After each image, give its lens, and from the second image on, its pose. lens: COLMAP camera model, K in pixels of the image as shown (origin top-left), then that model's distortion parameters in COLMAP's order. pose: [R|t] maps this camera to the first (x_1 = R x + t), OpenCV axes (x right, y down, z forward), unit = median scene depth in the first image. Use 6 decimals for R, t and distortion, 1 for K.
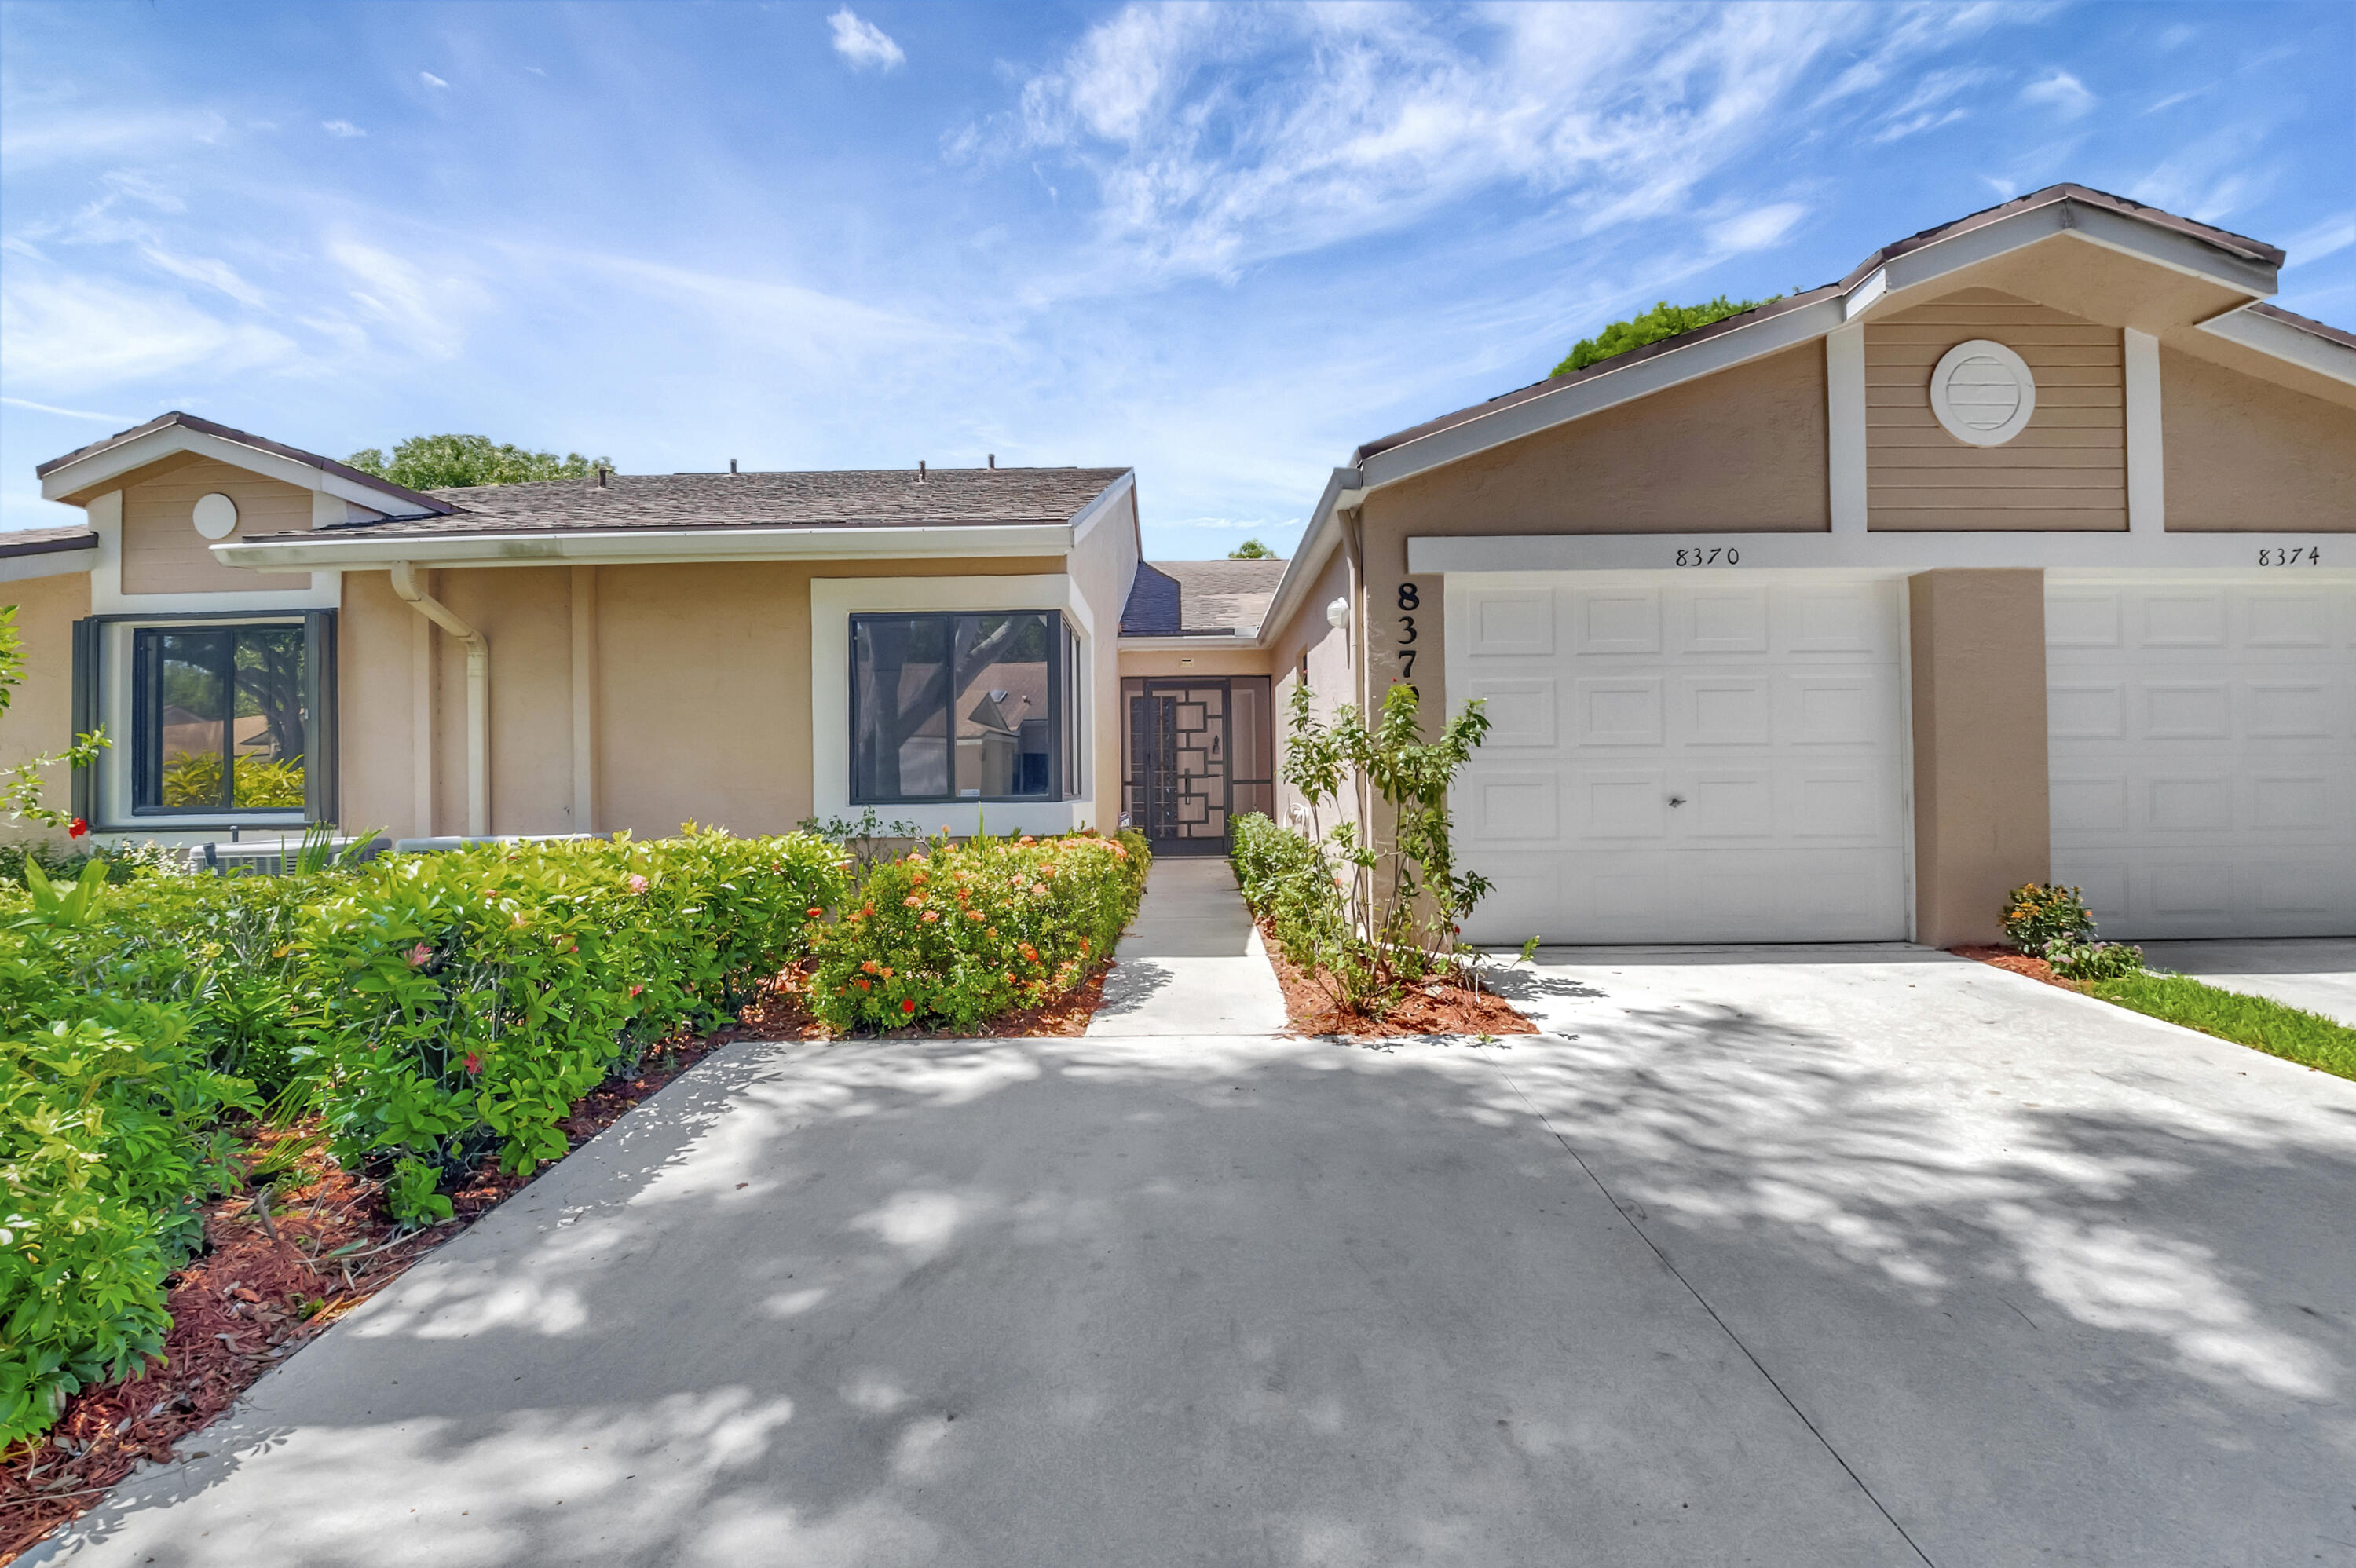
lens RADIAL K [[1087.5, 0, 1163.0], [0, 1087.5, 779.1], [0, 0, 1]] dist [0.002151, -0.013145]
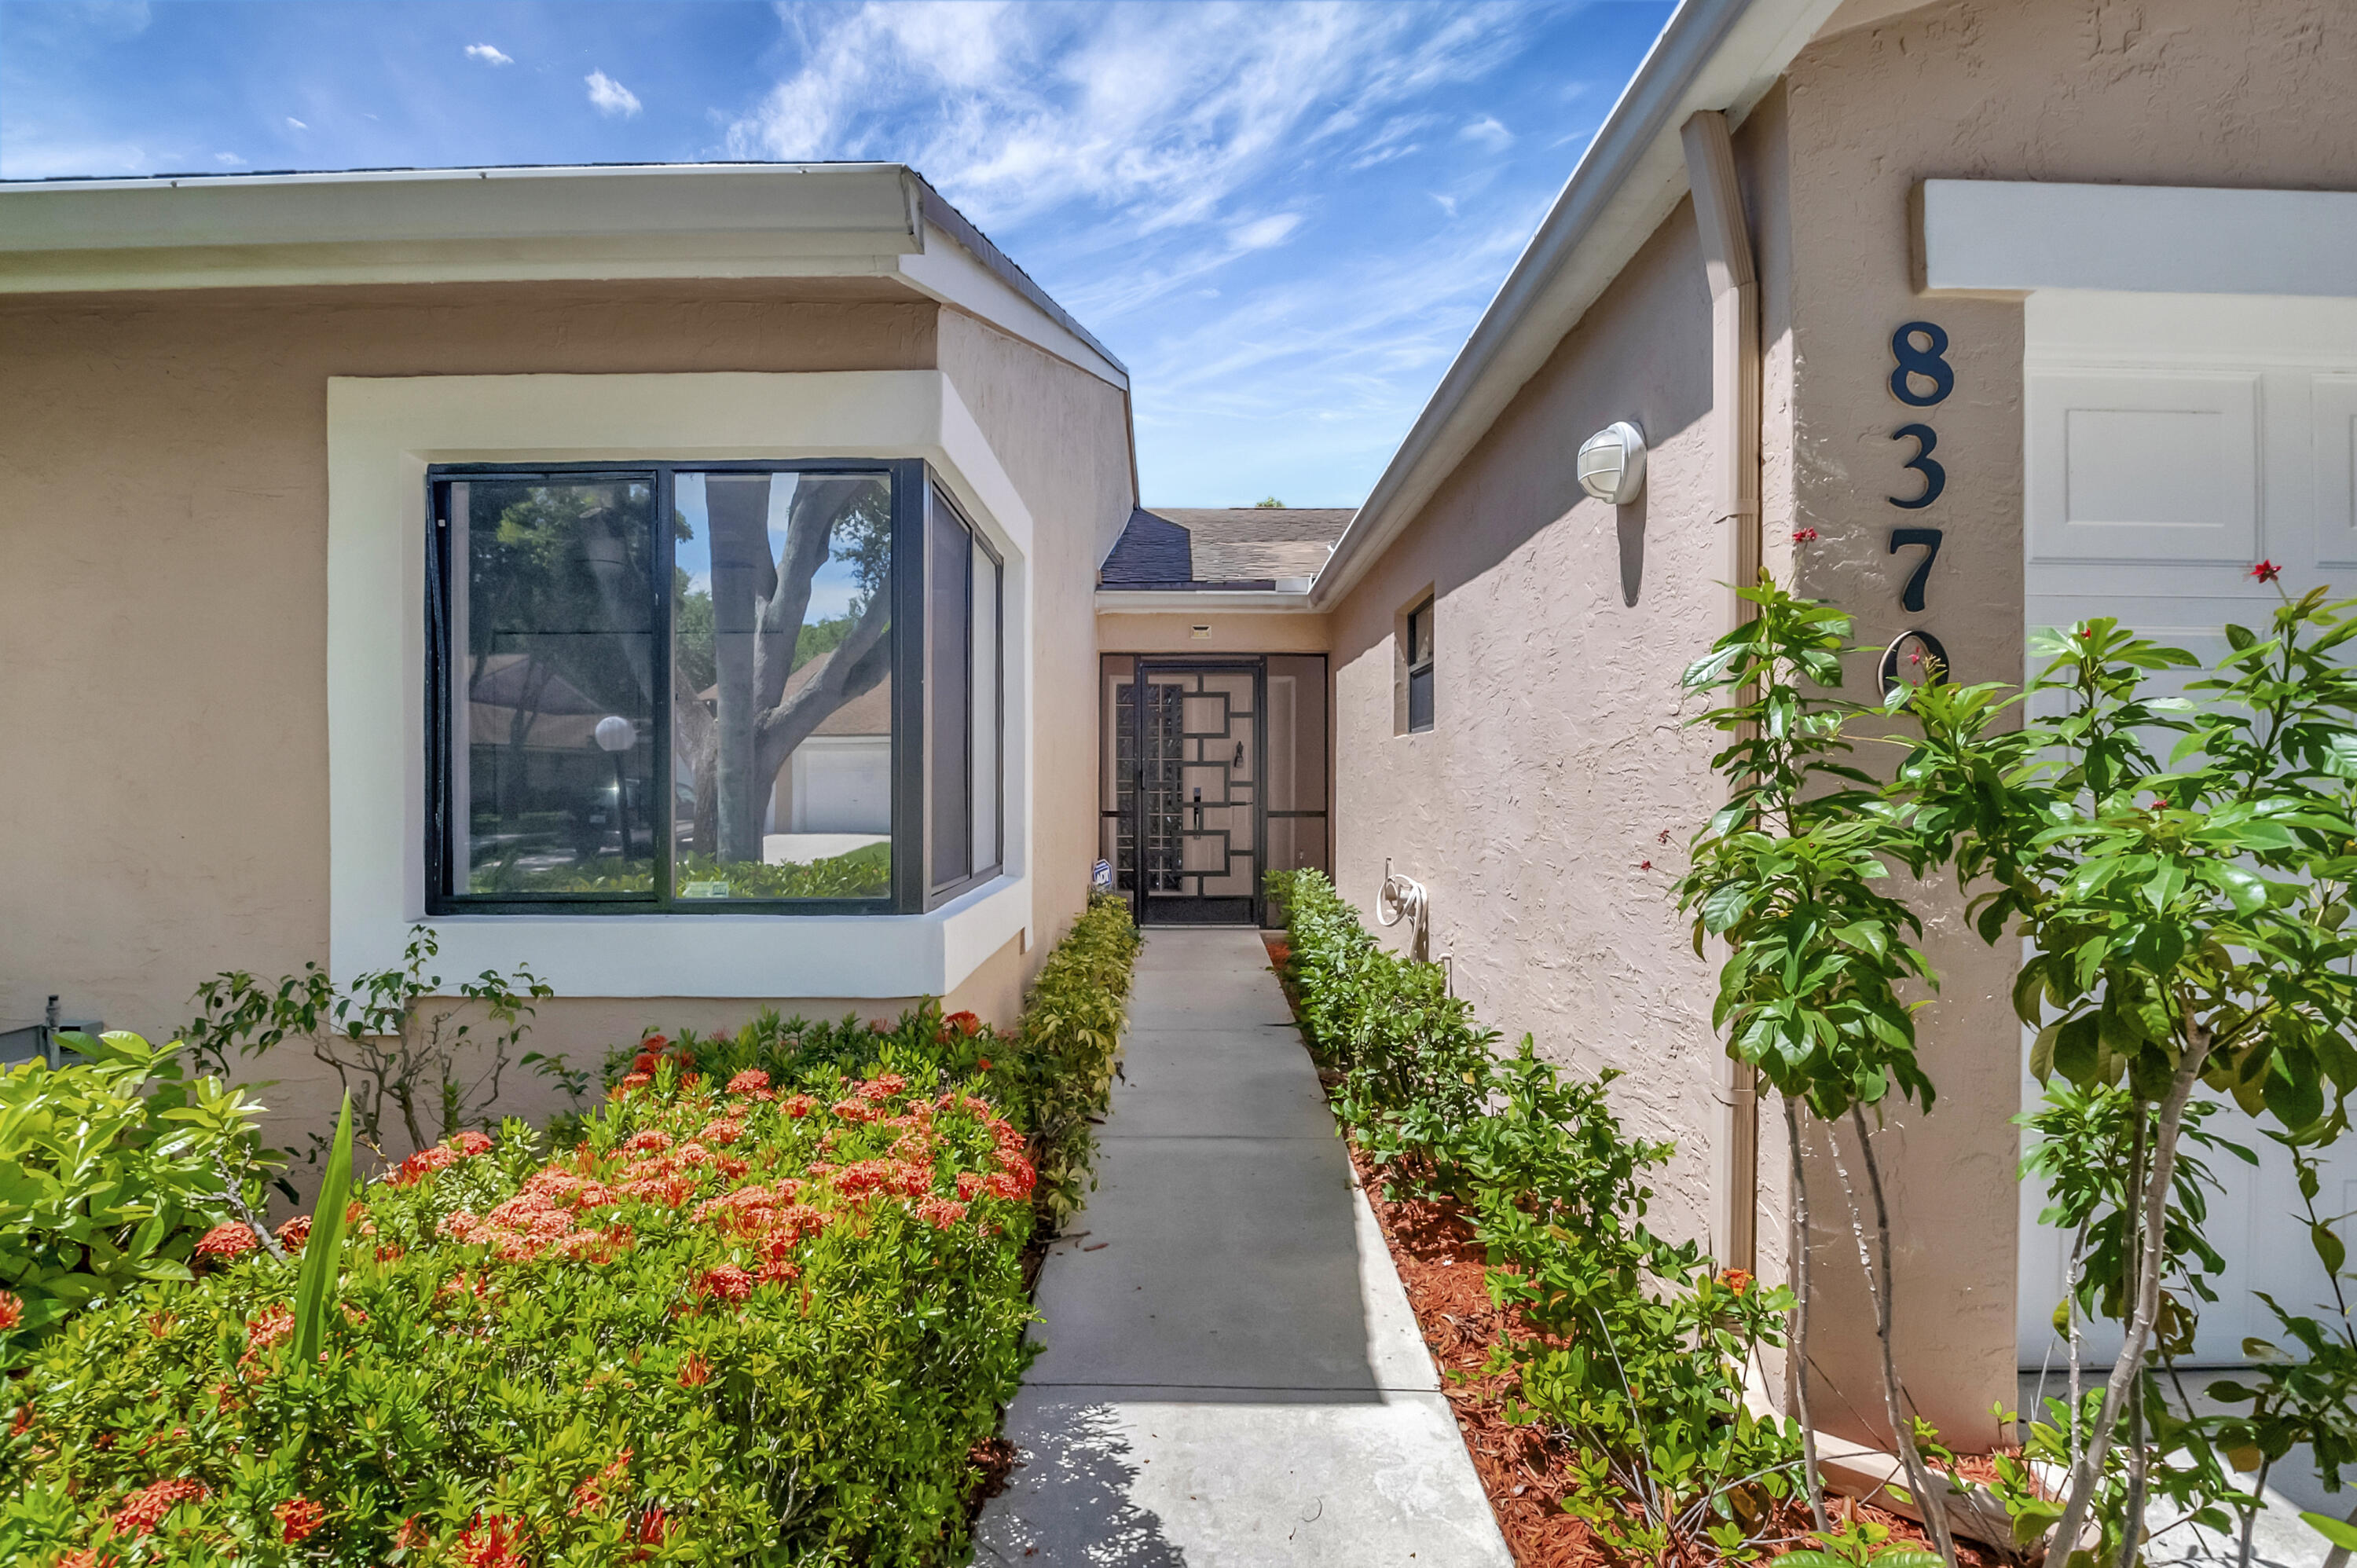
lens RADIAL K [[1140.8, 0, 1170.4], [0, 1140.8, 794.3], [0, 0, 1]] dist [0.050560, -0.066515]
pose [[0.999874, 0.013950, 0.007546, -0.000408], [-0.014061, 0.999791, 0.014835, -0.035039], [-0.007337, -0.014939, 0.999861, 0.566962]]
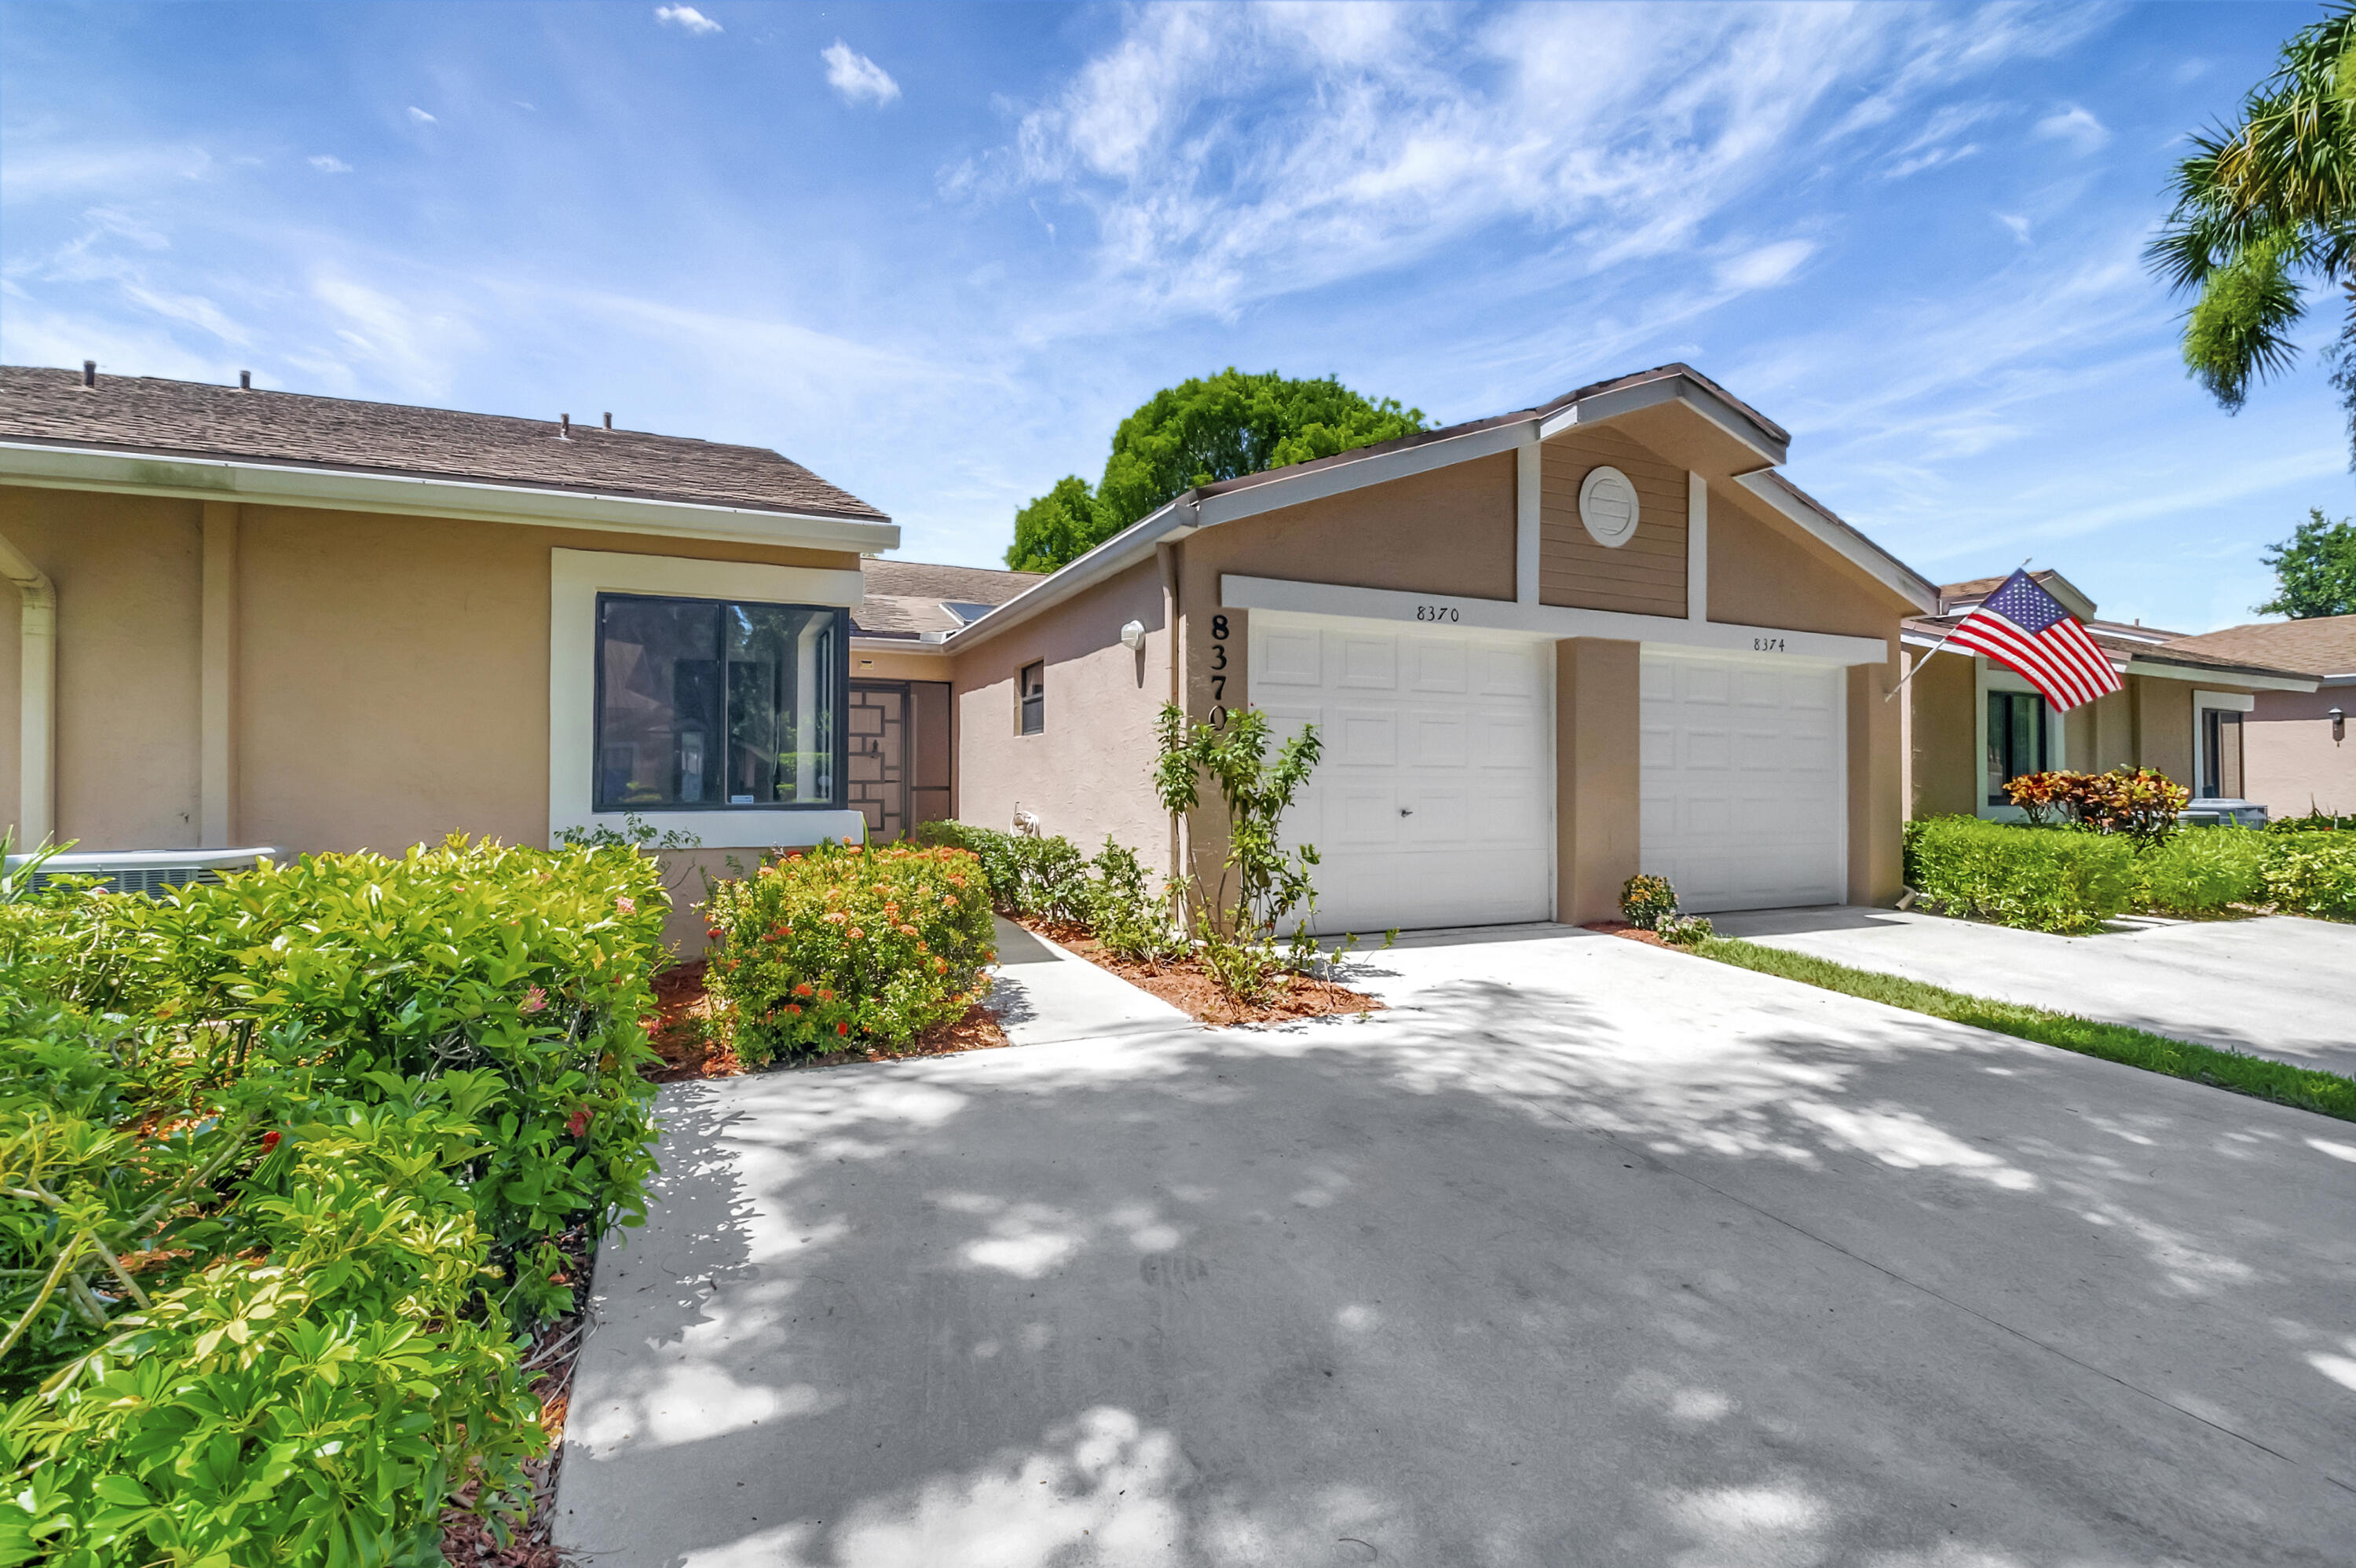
lens RADIAL K [[1078.4, 0, 1183.0], [0, 1078.4, 779.8], [0, 0, 1]] dist [0.010318, -0.018067]
pose [[0.905440, 0.016976, 0.424135, -0.236293], [-0.015378, 0.999856, -0.007189, -0.003221], [-0.424196, -0.000014, 0.905570, 0.017080]]
